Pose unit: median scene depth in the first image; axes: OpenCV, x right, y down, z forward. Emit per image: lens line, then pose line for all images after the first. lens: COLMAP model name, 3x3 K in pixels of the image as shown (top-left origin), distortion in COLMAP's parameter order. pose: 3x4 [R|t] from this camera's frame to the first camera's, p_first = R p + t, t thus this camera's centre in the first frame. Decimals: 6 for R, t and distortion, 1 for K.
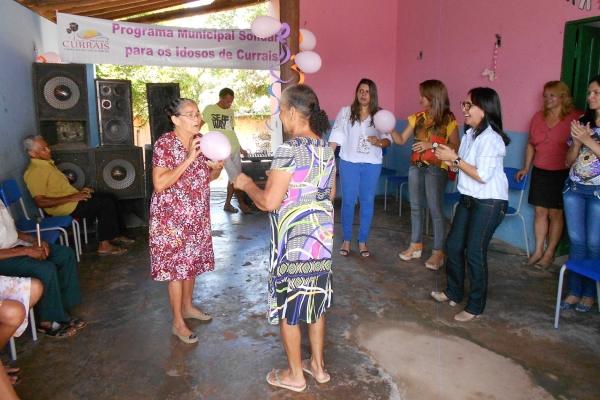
lens RADIAL K [[472.3, 0, 301.7], [0, 472.3, 178.1], [0, 0, 1]] dist [-0.003059, 0.002479]
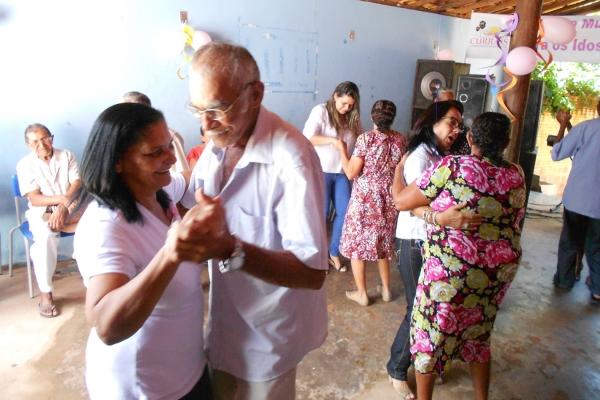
lens RADIAL K [[471.6, 0, 302.0], [0, 471.6, 184.7], [0, 0, 1]] dist [0.006741, -0.001573]
pose [[0.409018, 0.230416, -0.882957, 0.425557], [-0.204721, 0.966102, 0.157279, -0.060756], [0.889266, 0.116430, 0.442324, 0.226189]]
